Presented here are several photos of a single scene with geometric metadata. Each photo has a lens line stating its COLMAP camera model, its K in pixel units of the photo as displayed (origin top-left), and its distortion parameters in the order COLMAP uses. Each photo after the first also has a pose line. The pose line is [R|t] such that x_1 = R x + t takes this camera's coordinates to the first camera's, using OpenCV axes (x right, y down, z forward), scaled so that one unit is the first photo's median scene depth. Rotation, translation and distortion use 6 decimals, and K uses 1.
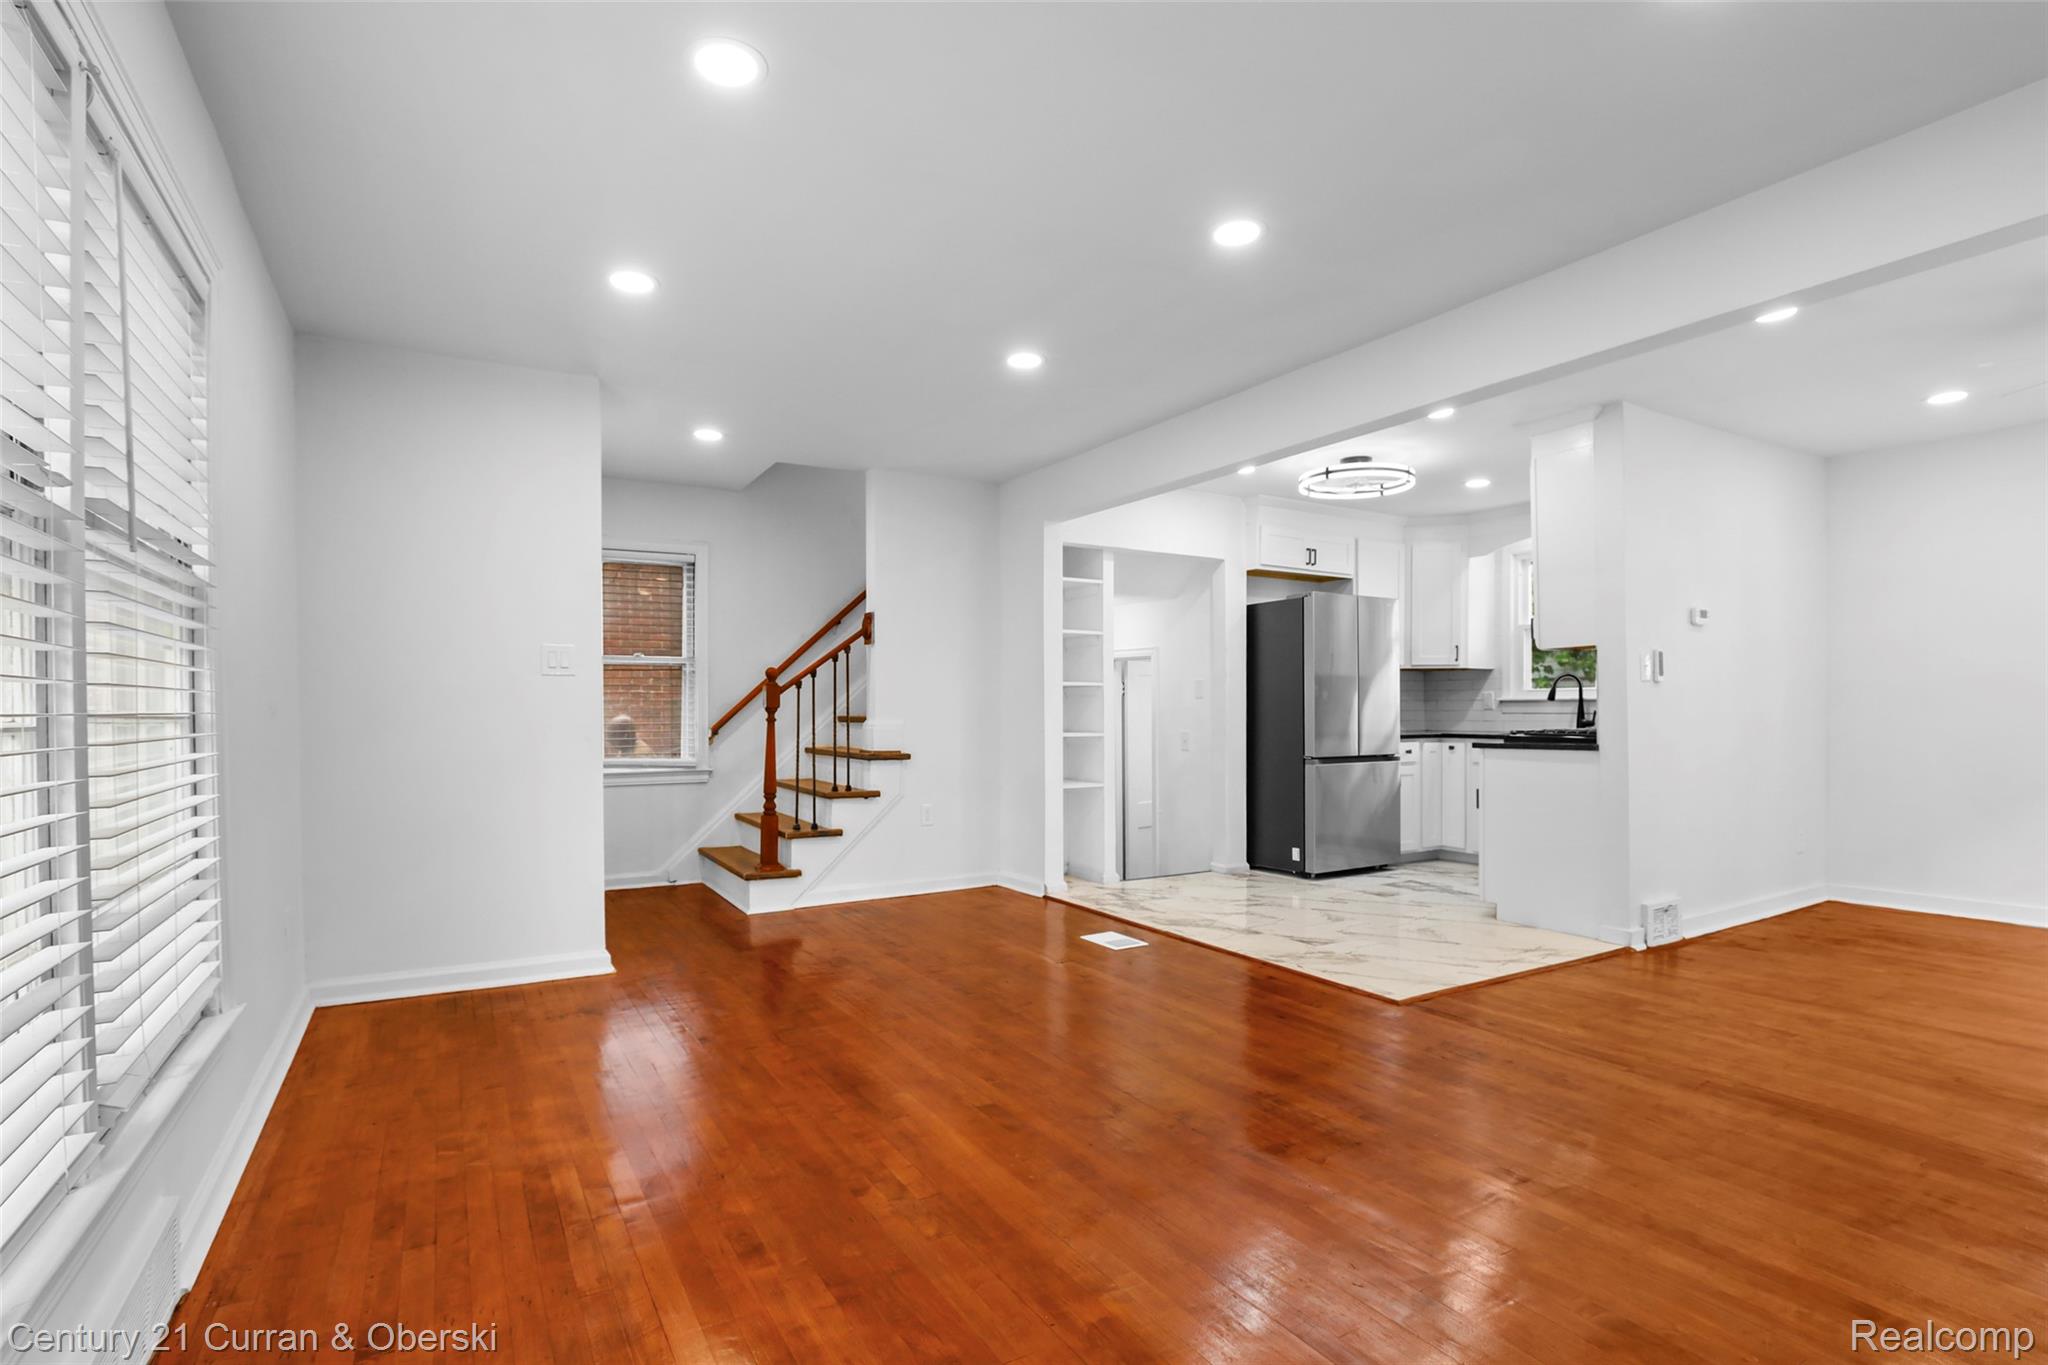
lens RADIAL K [[981.8, 0, 1022.3], [0, 981.8, 721.6], [0, 0, 1]] dist [-0.029524, 0.000669]
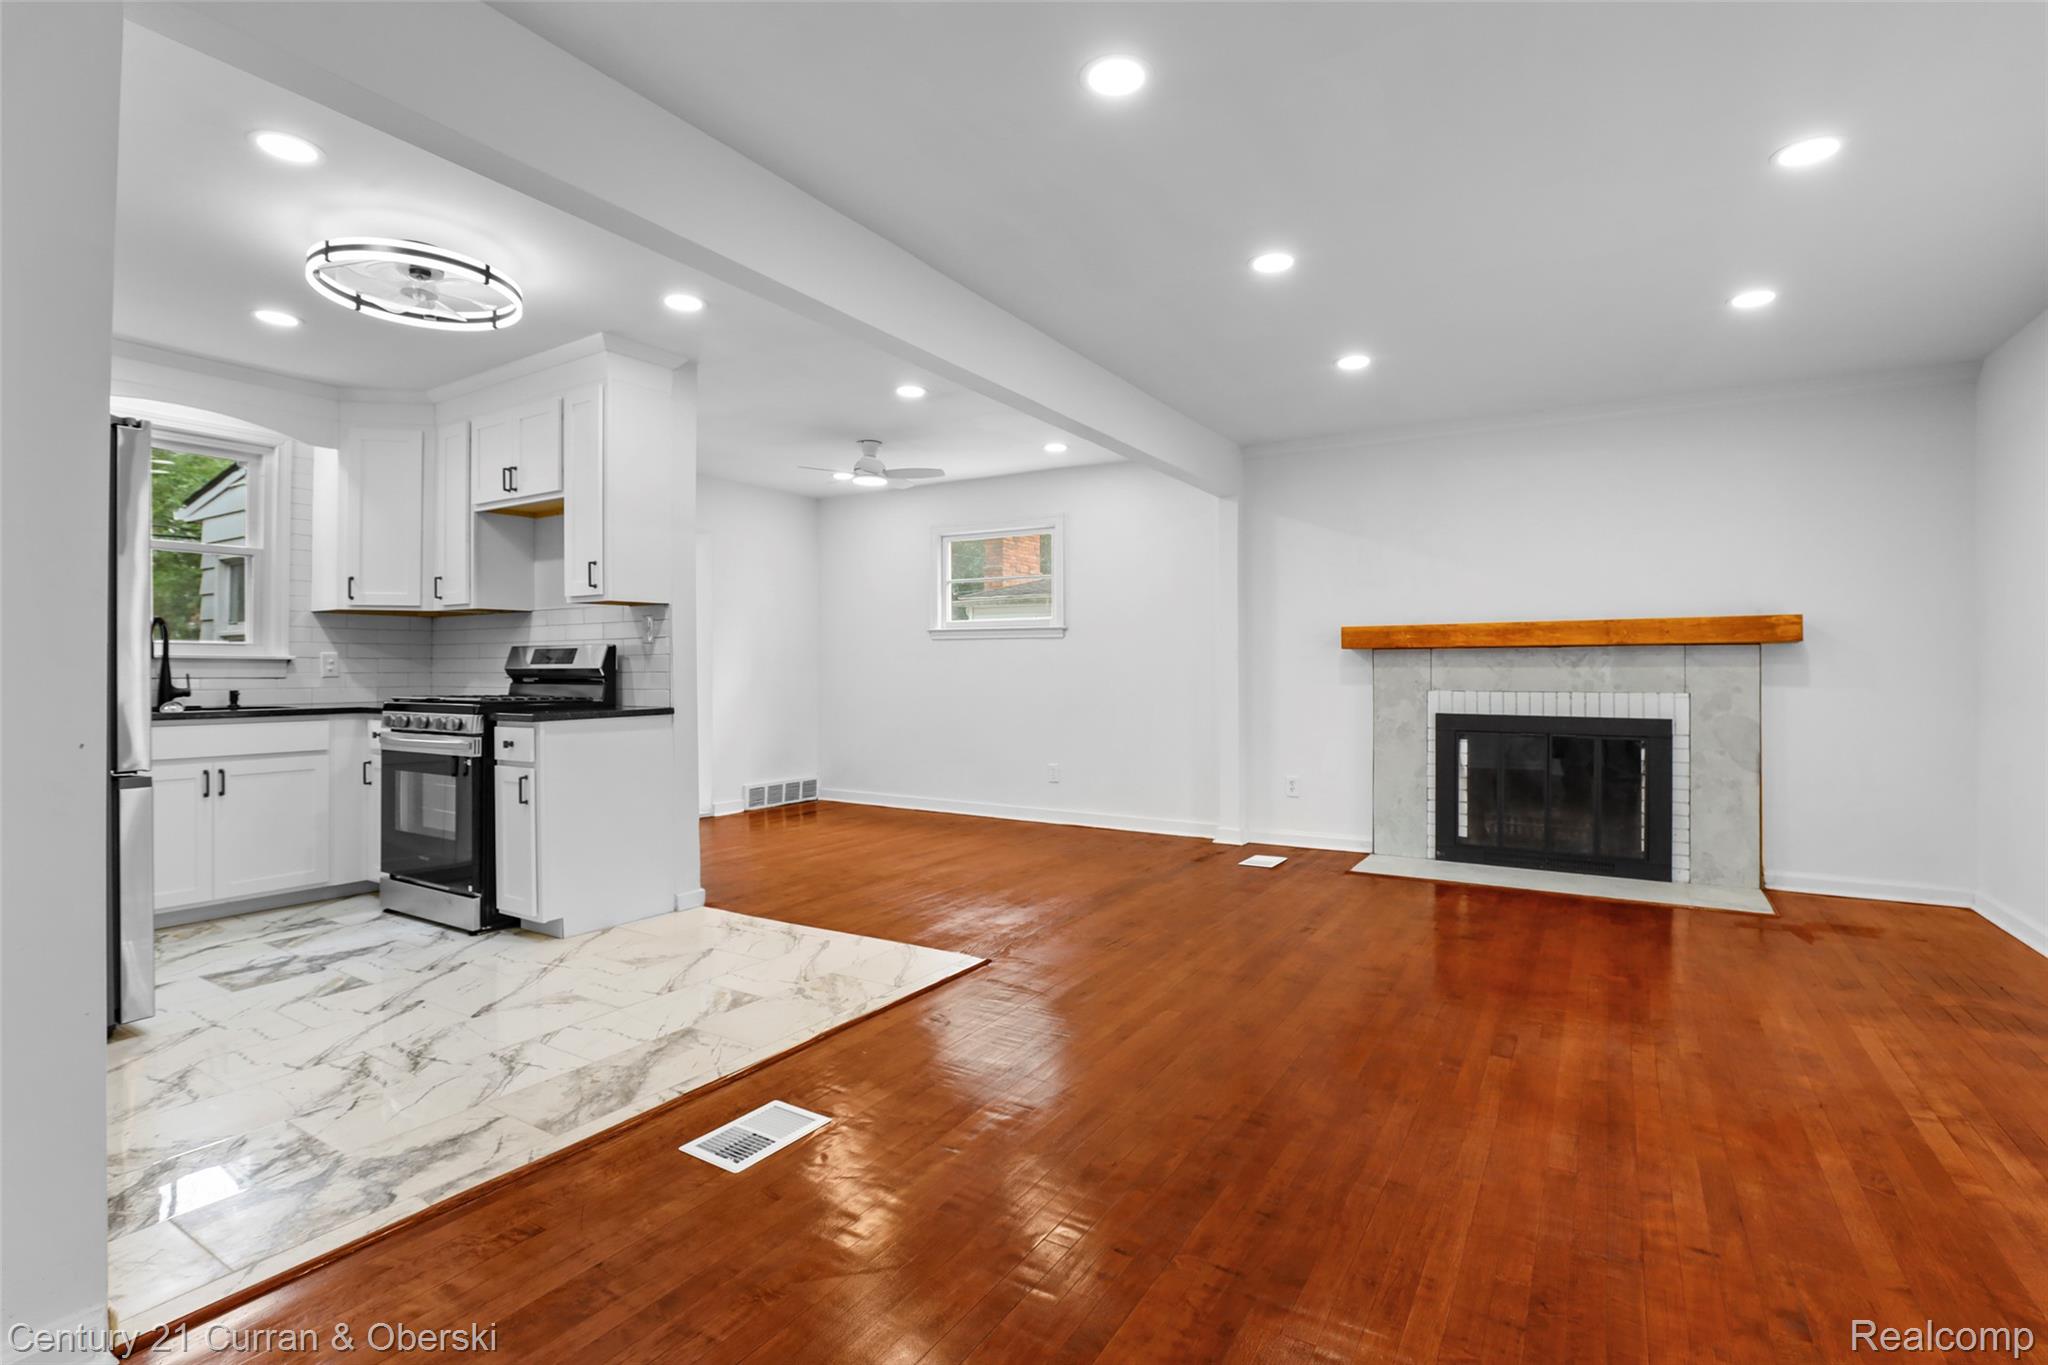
lens RADIAL K [[962.2, 0, 1036.0], [0, 962.2, 665.5], [0, 0, 1]] dist [-0.031112, 0.000022]
pose [[-0.474147, 0.011065, 0.880376, -0.349657], [0.013077, 0.999899, -0.005524, -0.006791], [-0.880348, 0.008893, -0.474244, 0.970431]]
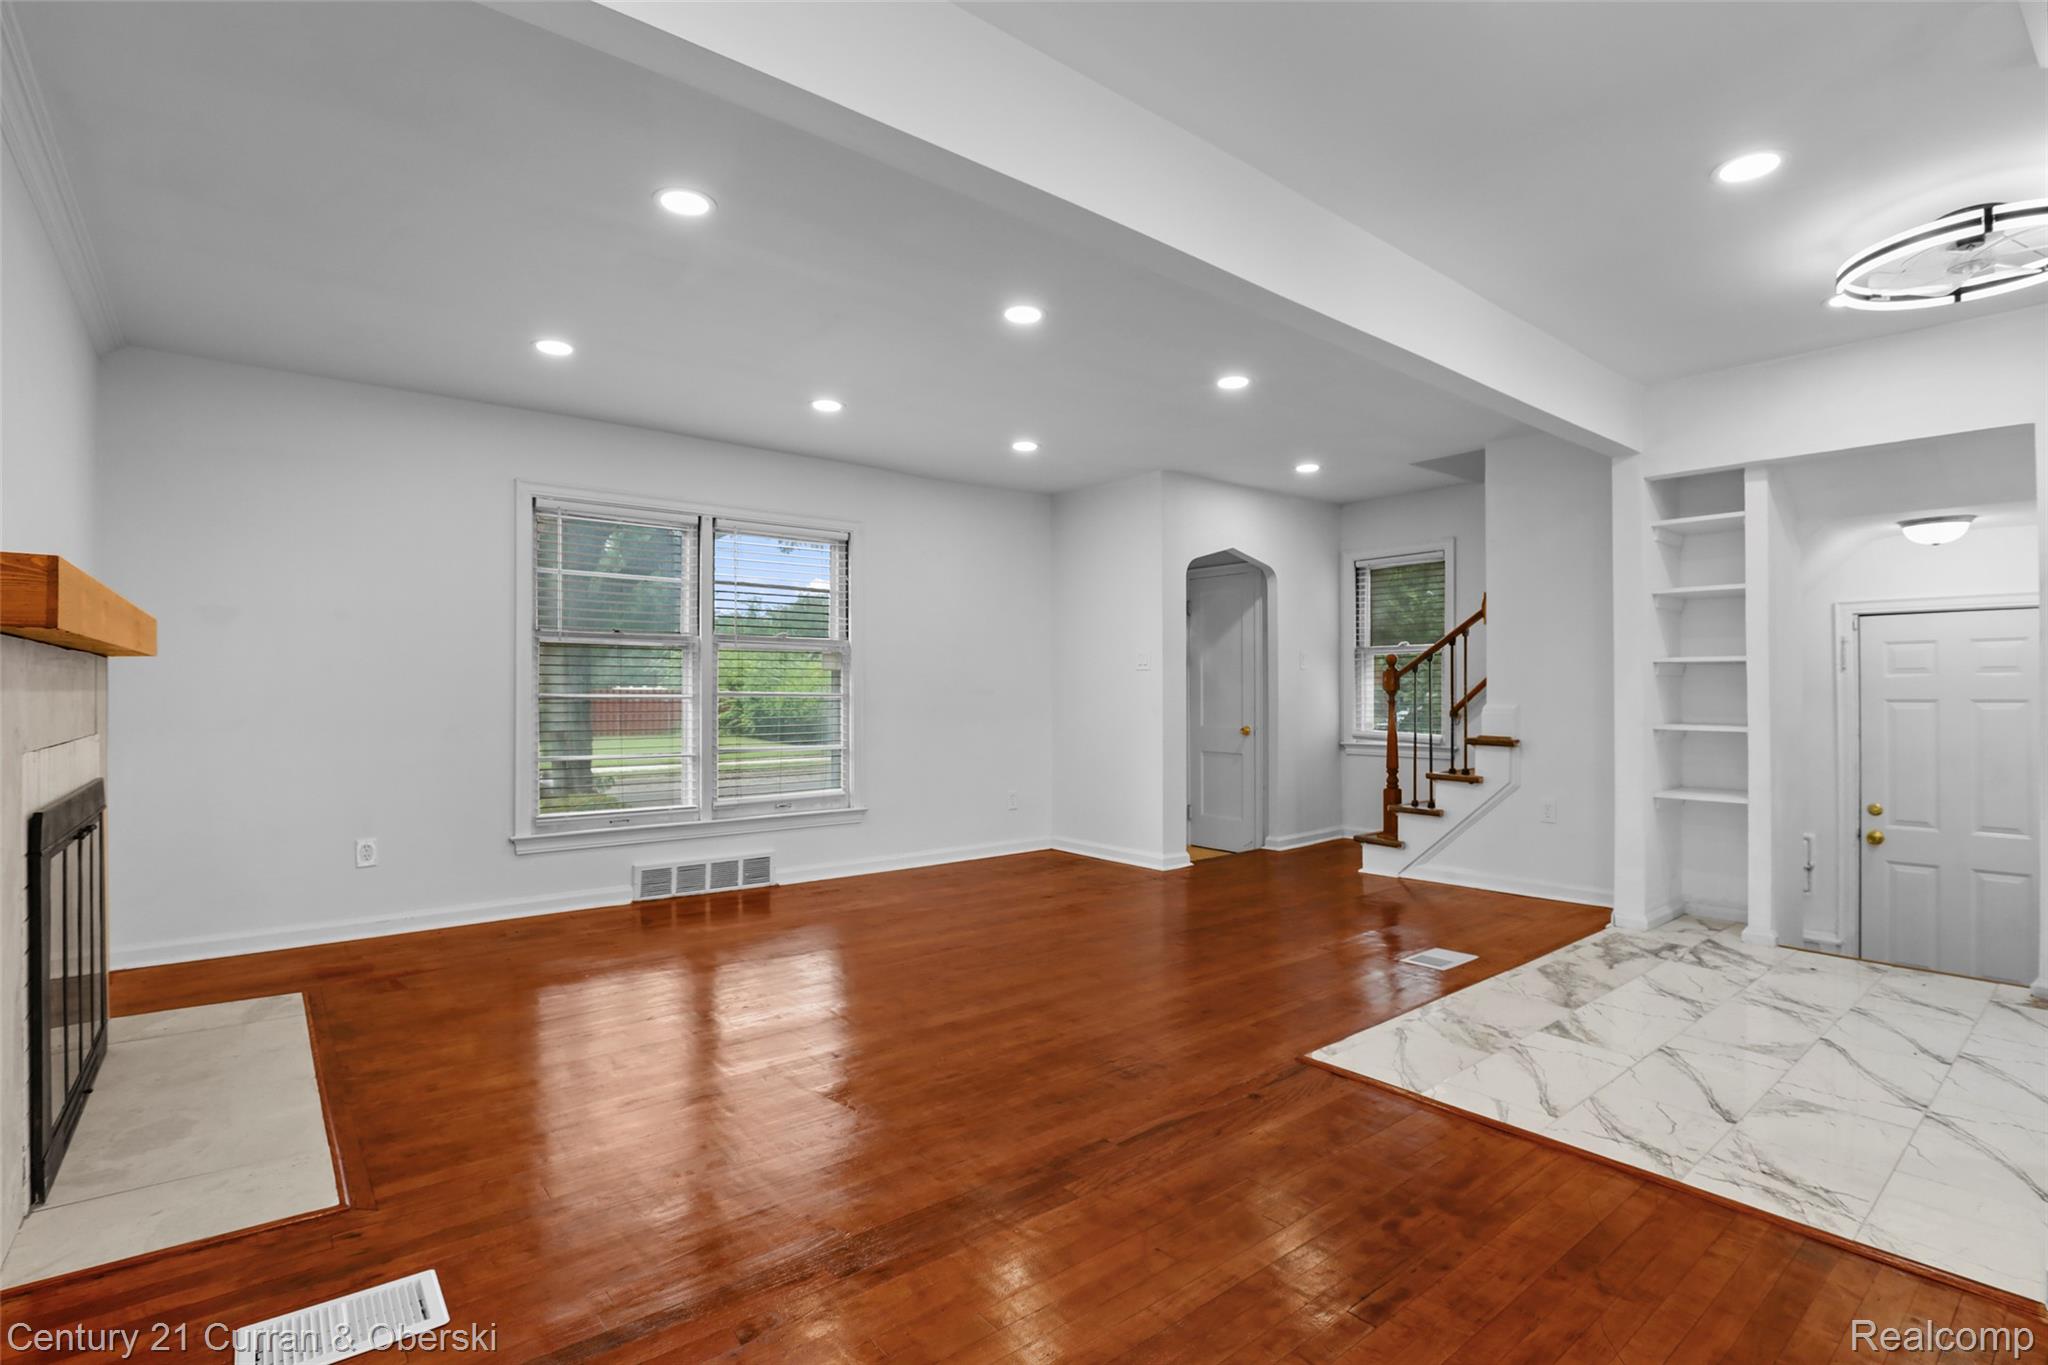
lens RADIAL K [[969.4, 0, 1018.1], [0, 969.4, 696.0], [0, 0, 1]] dist [-0.029903, 0.001739]
pose [[0.147522, 0.007557, -0.989030, 0.779037], [-0.011742, 0.999914, 0.005889, -0.010094], [0.988989, 0.010744, 0.147598, 0.440495]]
